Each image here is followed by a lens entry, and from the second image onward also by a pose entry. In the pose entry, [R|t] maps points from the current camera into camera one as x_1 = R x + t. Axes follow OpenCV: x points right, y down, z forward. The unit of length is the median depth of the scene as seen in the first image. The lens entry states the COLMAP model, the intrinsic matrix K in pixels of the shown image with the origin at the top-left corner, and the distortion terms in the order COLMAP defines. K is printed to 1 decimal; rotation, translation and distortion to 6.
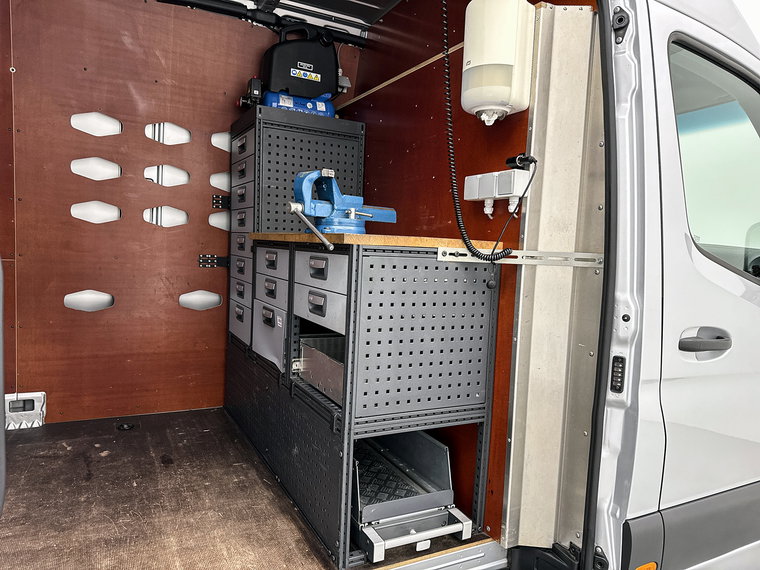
lens RADIAL K [[531.3, 0, 380.0], [0, 531.3, 285.0], [0, 0, 1]] dist [-0.002773, -0.002926]
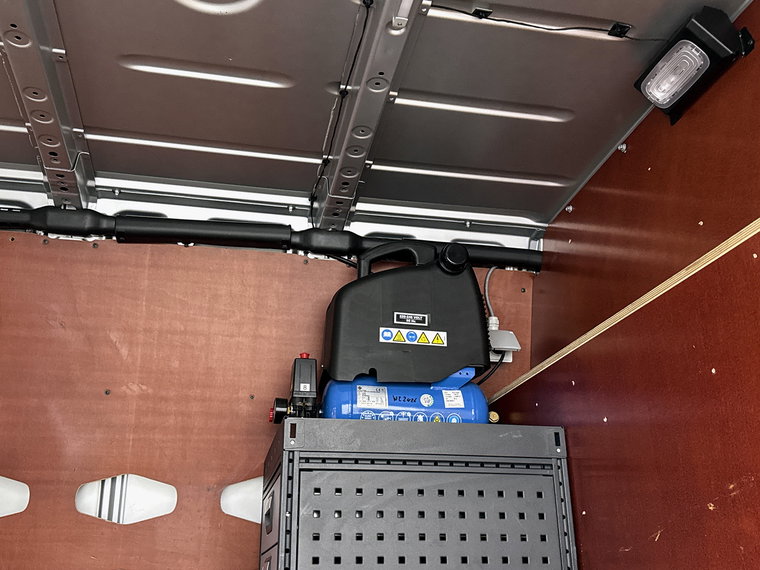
lens RADIAL K [[807.7, 0, 380.0], [0, 807.7, 285.0], [0, 0, 1]] dist [0.083760, -0.006225]
pose [[0.960356, -0.153655, -0.232609, -0.000506], [0.035574, 0.895115, -0.444413, -0.129633], [0.276498, 0.418520, 0.865095, 0.377152]]
